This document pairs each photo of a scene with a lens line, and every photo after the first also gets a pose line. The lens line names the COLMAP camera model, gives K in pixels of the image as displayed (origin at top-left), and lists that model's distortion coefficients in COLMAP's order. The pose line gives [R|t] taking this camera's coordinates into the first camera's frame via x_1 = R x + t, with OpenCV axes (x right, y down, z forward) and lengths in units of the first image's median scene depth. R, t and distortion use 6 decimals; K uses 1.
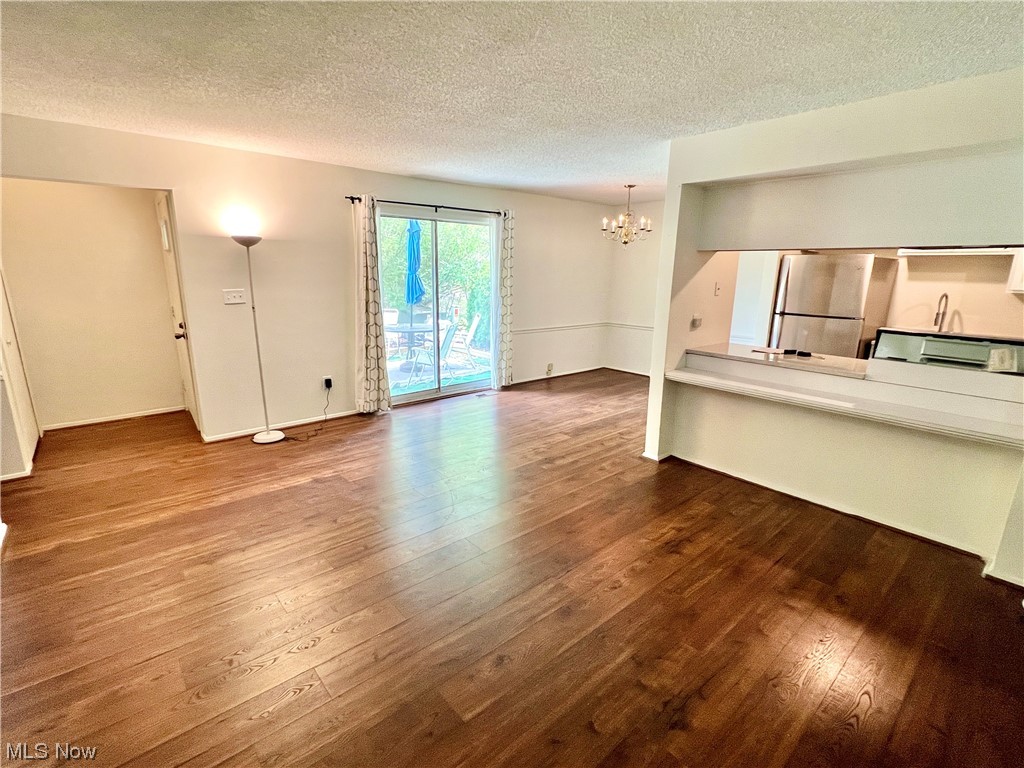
lens RADIAL K [[478.8, 0, 512.0], [0, 478.8, 384.0], [0, 0, 1]] dist [-0.002266, -0.000844]
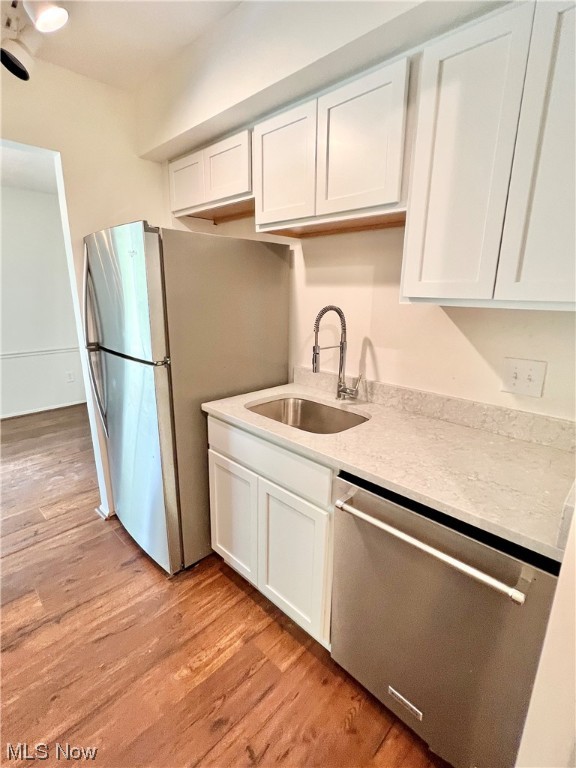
lens RADIAL K [[356.0, 0, 288.0], [0, 356.0, 384.0], [0, 0, 1]] dist [0.001387, 0.000006]
pose [[0.996018, -0.021675, 0.086476, 0.750460], [0.021022, 0.999743, 0.008461, -0.102067], [-0.086637, -0.006610, 0.996218, 0.571897]]
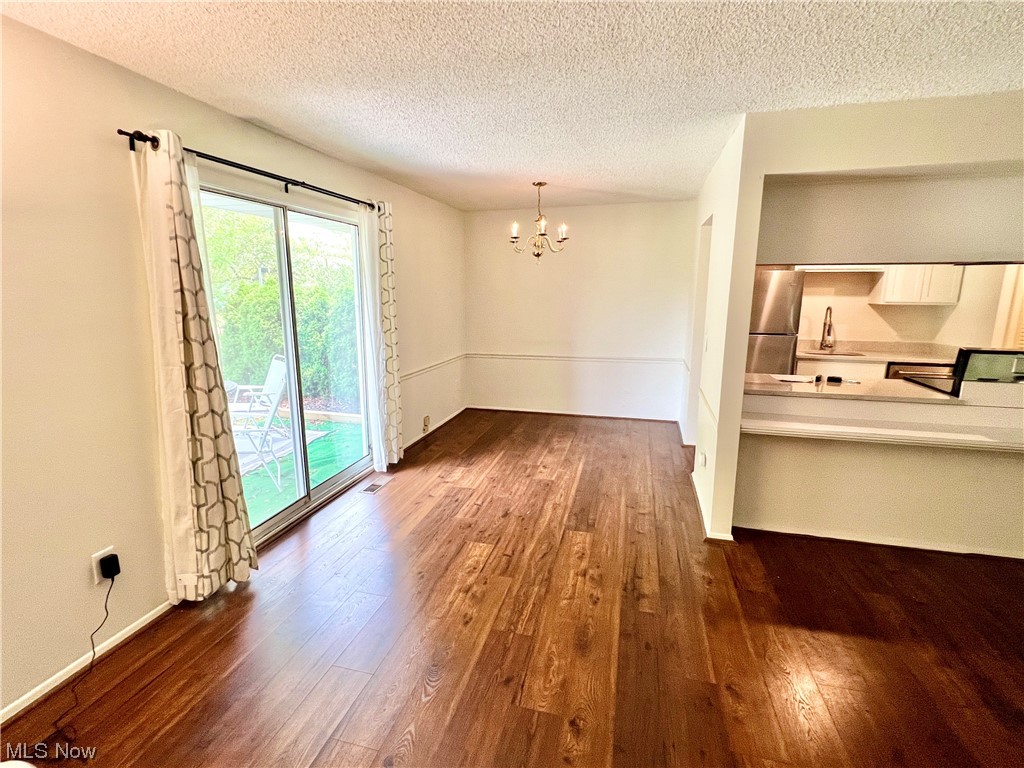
lens RADIAL K [[474.6, 0, 512.0], [0, 474.6, 384.0], [0, 0, 1]] dist [0.001387, 0.000006]
pose [[0.825160, -0.124445, 0.551021, -0.299648], [0.143472, 0.989617, 0.008648, -0.114896], [-0.546376, 0.071920, 0.834446, 0.450421]]
